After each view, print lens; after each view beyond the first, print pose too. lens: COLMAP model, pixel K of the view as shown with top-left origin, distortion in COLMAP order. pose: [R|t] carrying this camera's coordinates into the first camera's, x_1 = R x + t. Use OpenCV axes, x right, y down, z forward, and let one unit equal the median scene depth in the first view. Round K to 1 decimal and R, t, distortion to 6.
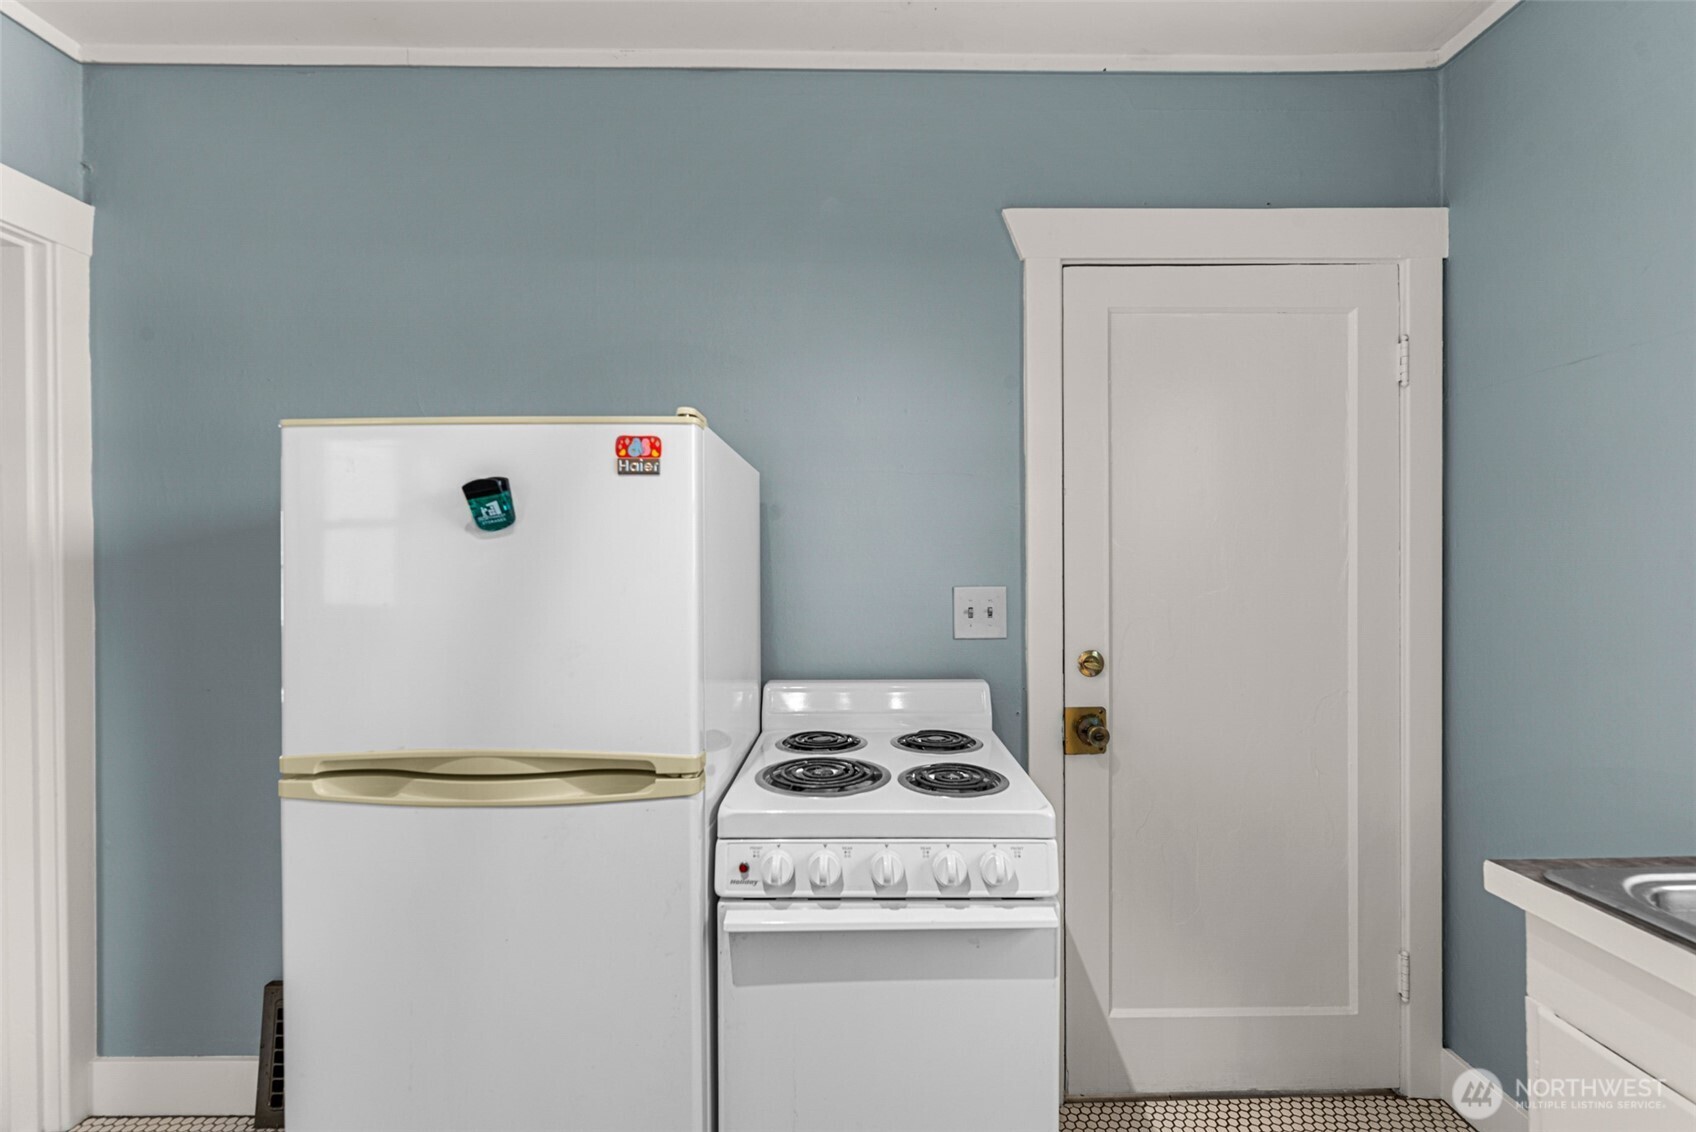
lens RADIAL K [[759.4, 0, 854.8], [0, 759.4, 582.8], [0, 0, 1]] dist [-0.009412, 0.000016]
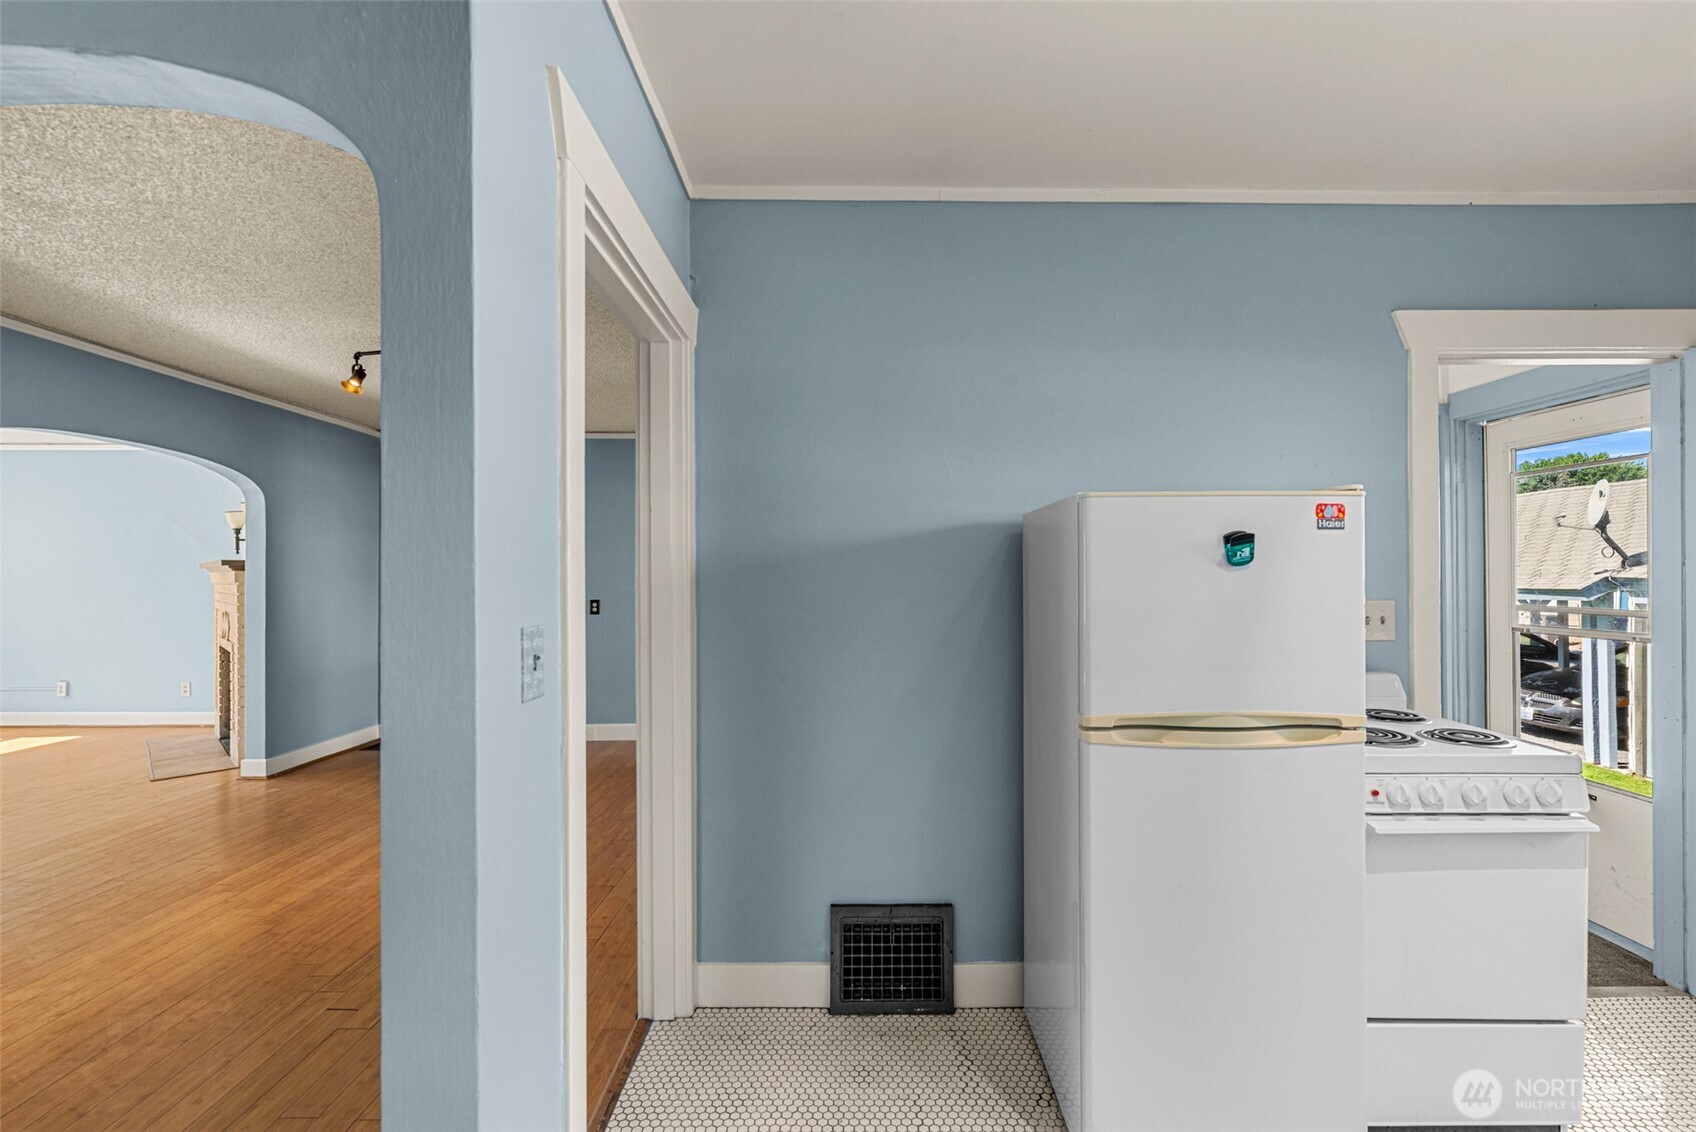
lens RADIAL K [[759.4, 0, 854.8], [0, 759.4, 582.8], [0, 0, 1]] dist [-0.009412, 0.000016]
pose [[0.999904, 0.001409, -0.013814, -1.148573], [-0.001542, 0.999953, -0.009589, -0.018393], [0.013800, 0.009610, 0.999859, -0.494862]]
